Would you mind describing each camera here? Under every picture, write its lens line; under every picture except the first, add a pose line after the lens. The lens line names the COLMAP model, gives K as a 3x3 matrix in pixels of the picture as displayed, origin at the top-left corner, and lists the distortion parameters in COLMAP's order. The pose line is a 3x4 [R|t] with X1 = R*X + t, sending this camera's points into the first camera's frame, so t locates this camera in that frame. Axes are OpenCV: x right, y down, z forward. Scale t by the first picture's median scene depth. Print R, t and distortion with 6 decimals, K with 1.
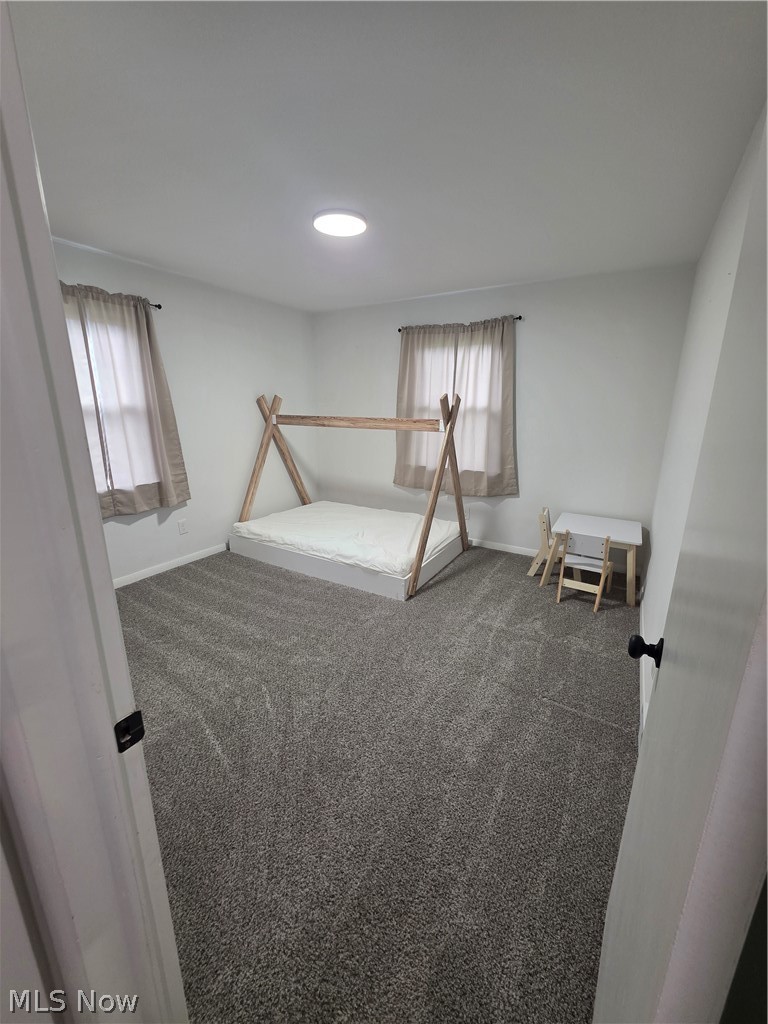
lens RADIAL K [[405.7, 0, 383.6], [0, 405.7, 517.7], [0, 0, 1]] dist [0.001182, 0.000626]
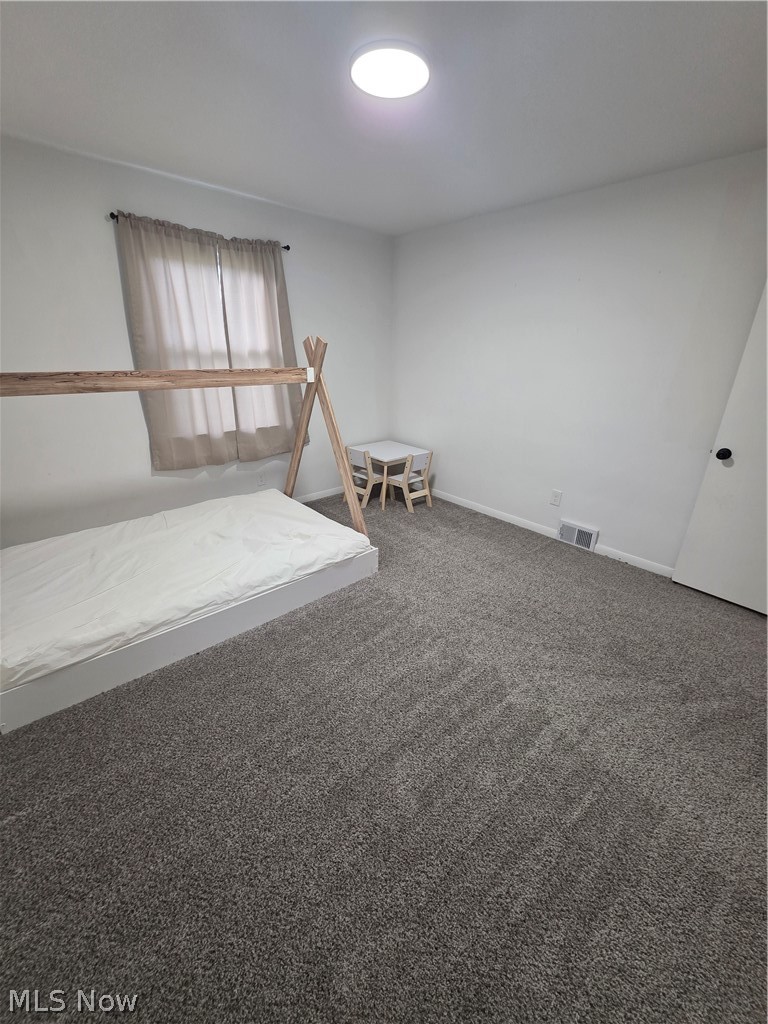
lens RADIAL K [[405.7, 0, 383.6], [0, 405.7, 517.7], [0, 0, 1]] dist [0.001182, 0.000626]
pose [[0.283993, -0.372252, 0.883616, -0.575146], [0.244562, 0.919201, 0.308642, -0.151988], [-0.927113, 0.128447, 0.352085, 0.512644]]
